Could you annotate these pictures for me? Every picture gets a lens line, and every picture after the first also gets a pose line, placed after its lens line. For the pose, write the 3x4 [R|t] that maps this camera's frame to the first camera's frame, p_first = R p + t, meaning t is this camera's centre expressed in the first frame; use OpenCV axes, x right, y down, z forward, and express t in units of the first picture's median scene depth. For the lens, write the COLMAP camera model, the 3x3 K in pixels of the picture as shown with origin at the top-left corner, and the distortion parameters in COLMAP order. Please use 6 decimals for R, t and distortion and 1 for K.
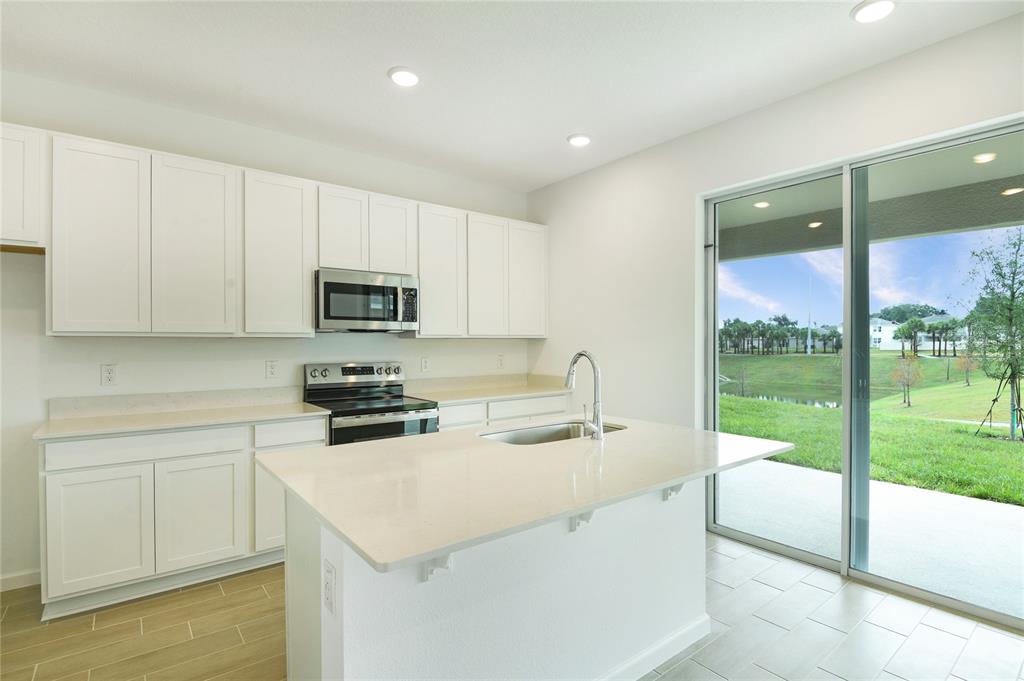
lens RADIAL K [[498.0, 0, 512.6], [0, 498.0, 344.9], [0, 0, 1]] dist [0.002569, -0.012284]
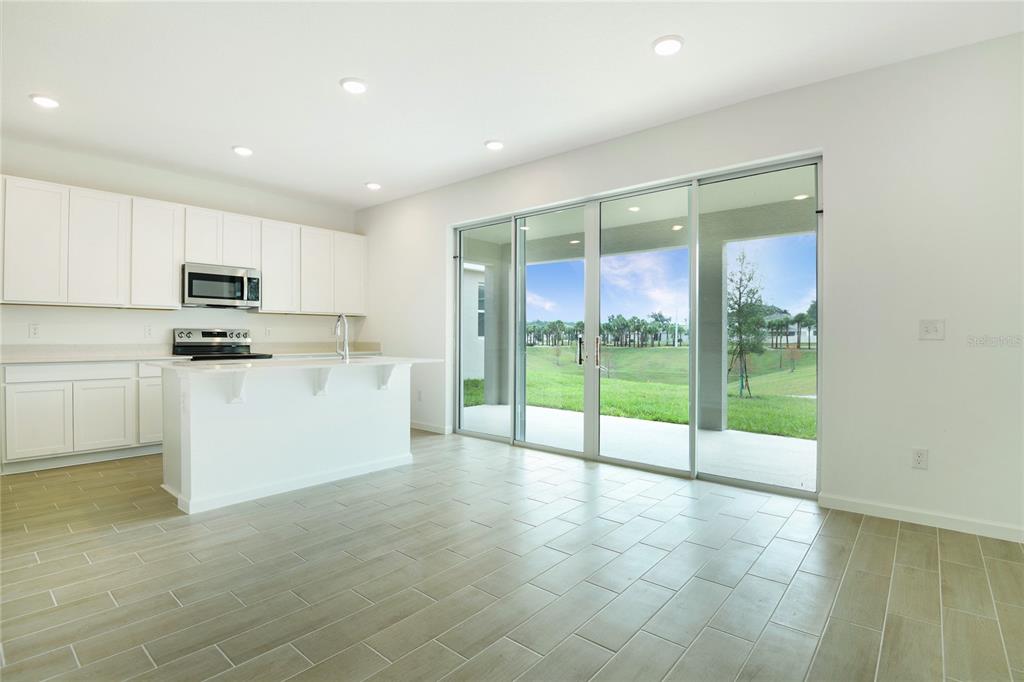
lens RADIAL K [[501.9, 0, 536.7], [0, 501.9, 338.3], [0, 0, 1]] dist [-0.023056, -0.012840]
pose [[0.971932, 0.001539, 0.235255, 0.252482], [-0.000583, 0.999991, -0.004133, 0.067402], [-0.235260, 0.003880, 0.971925, -0.601222]]
